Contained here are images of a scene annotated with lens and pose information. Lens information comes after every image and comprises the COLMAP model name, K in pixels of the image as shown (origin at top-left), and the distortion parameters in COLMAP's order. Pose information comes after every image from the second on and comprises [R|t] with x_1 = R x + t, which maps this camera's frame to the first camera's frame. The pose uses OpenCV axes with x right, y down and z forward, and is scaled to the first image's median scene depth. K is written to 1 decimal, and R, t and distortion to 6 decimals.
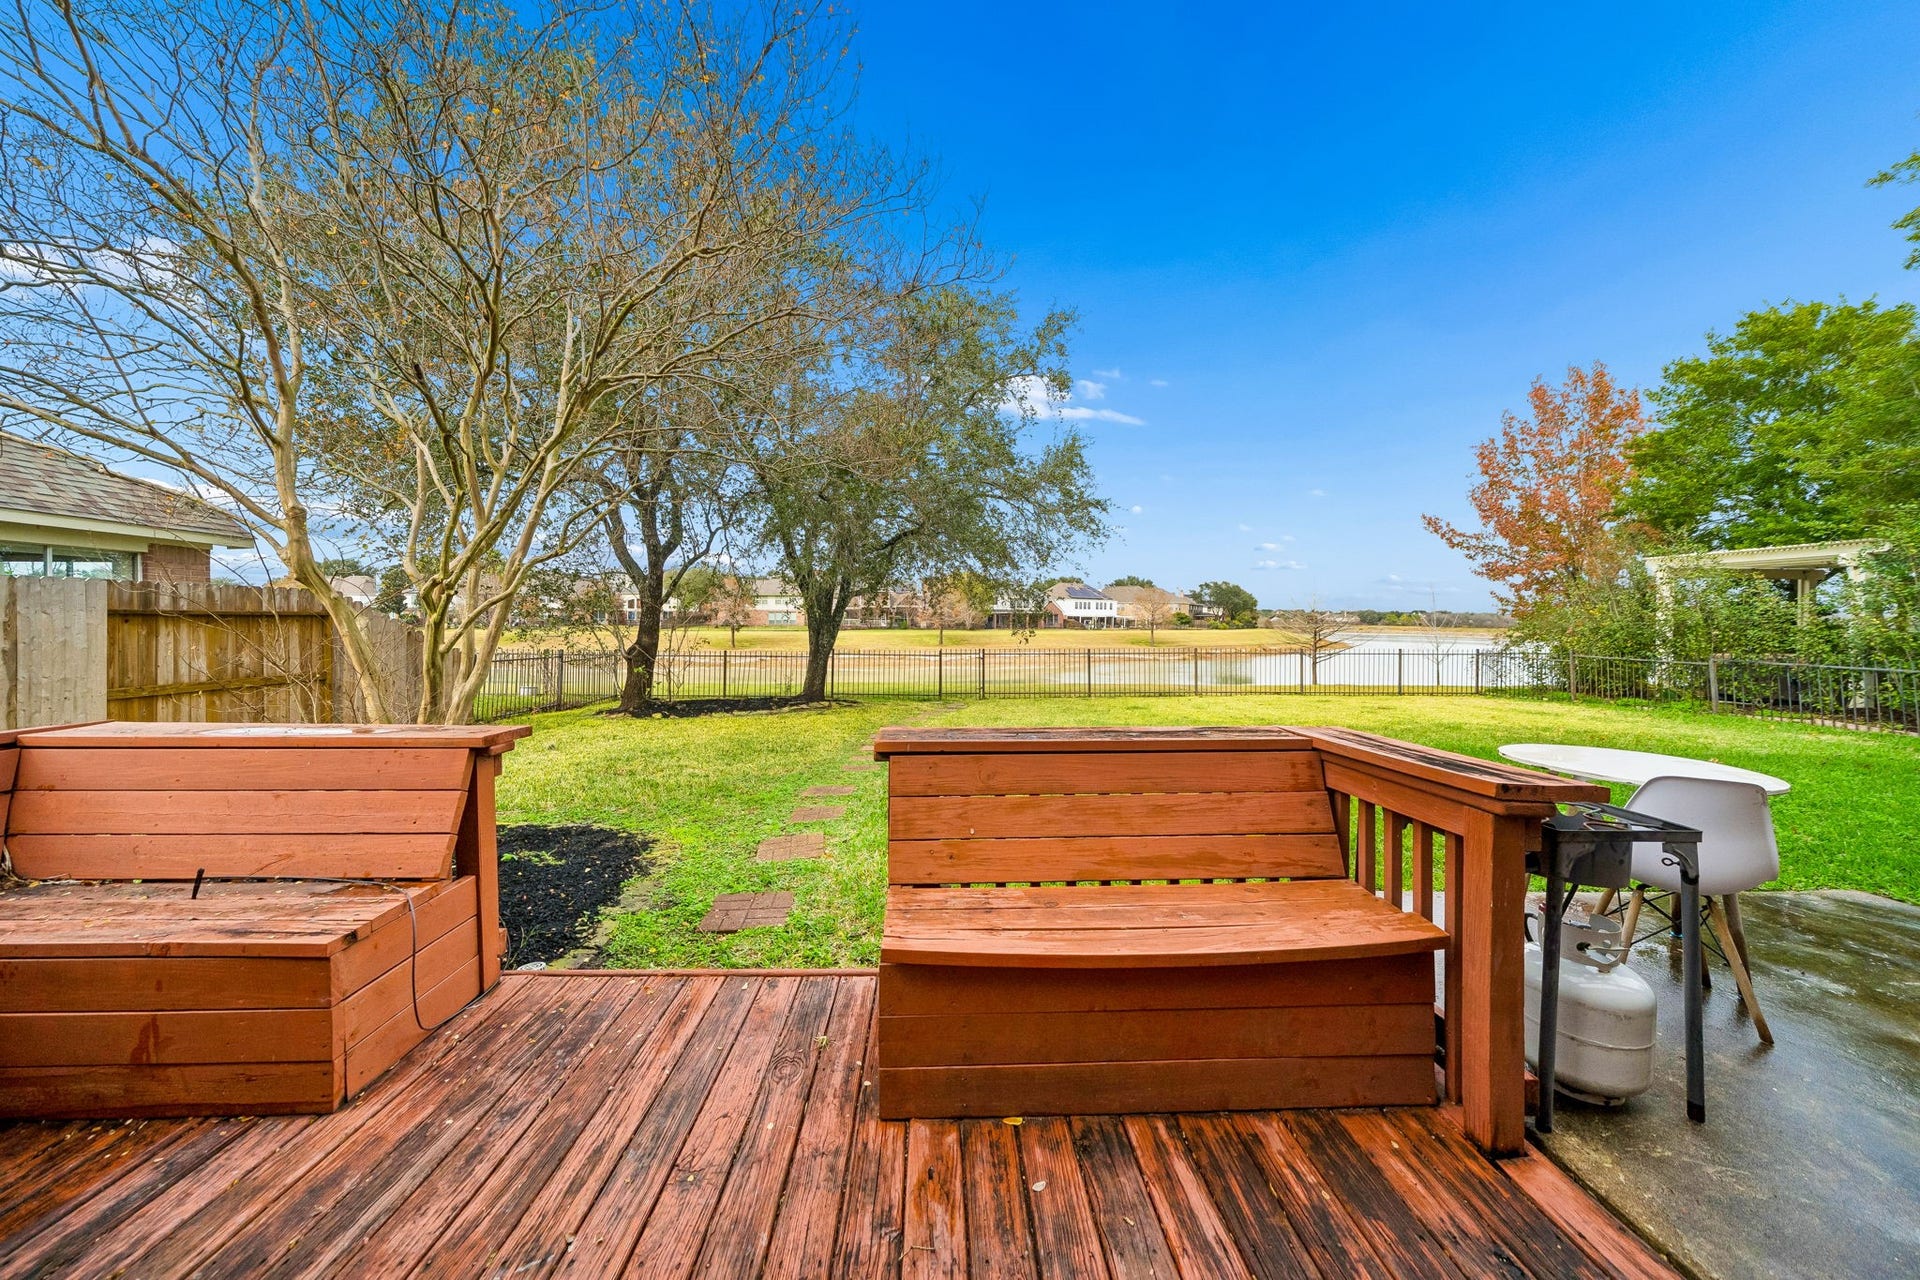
lens RADIAL K [[647.6, 0, 928.0], [0, 647.6, 623.5], [0, 0, 1]] dist [-0.000978, 0.000016]
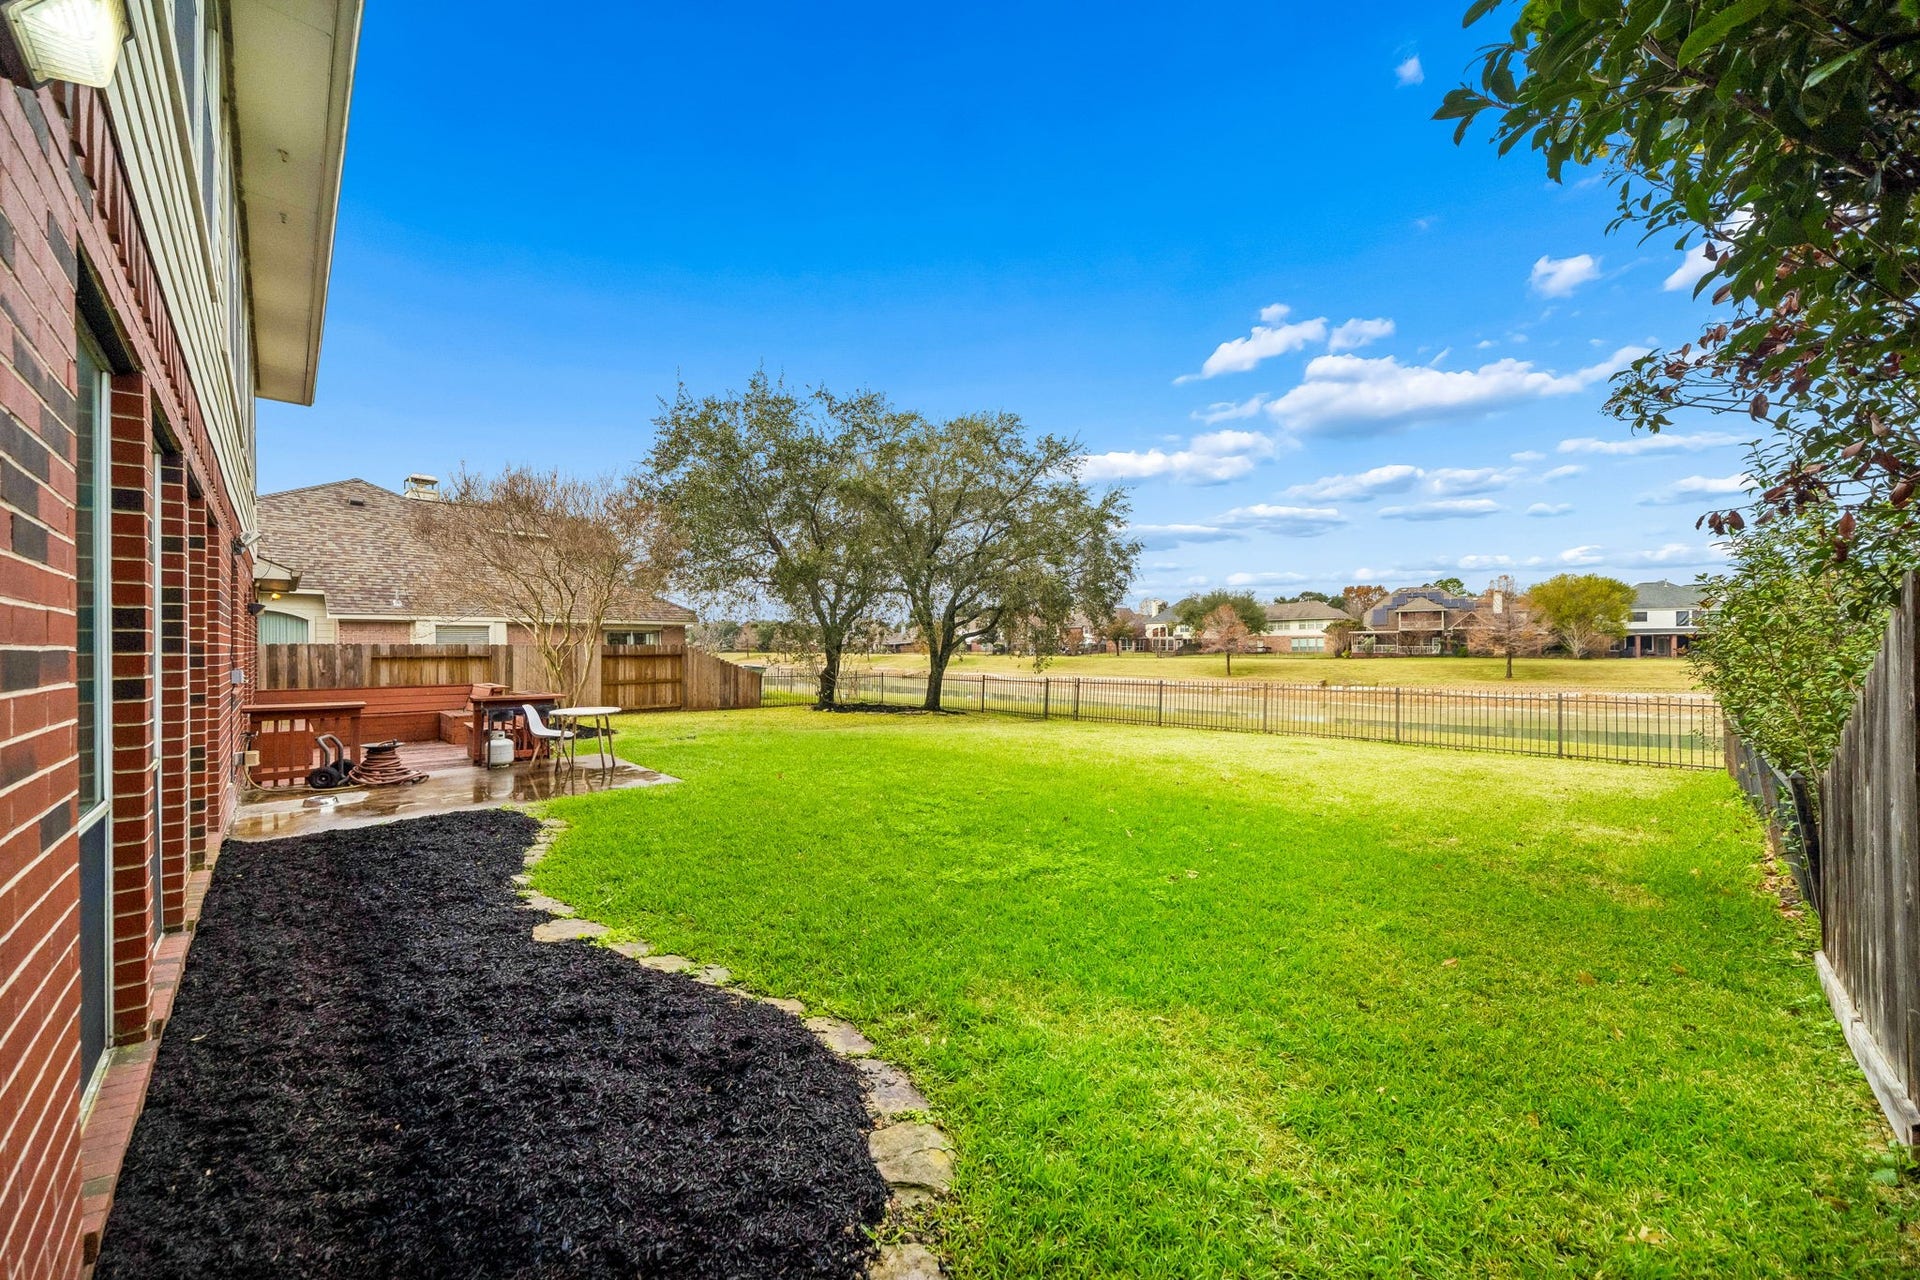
lens RADIAL K [[705.4, 0, 964.3], [0, 705.4, 642.1], [0, 0, 1]] dist [0.001320, -0.000287]
pose [[0.687604, -0.014491, -0.725941, 1.730762], [0.006966, 0.999886, -0.013361, -0.018931], [0.726053, 0.004130, 0.687627, -0.044555]]
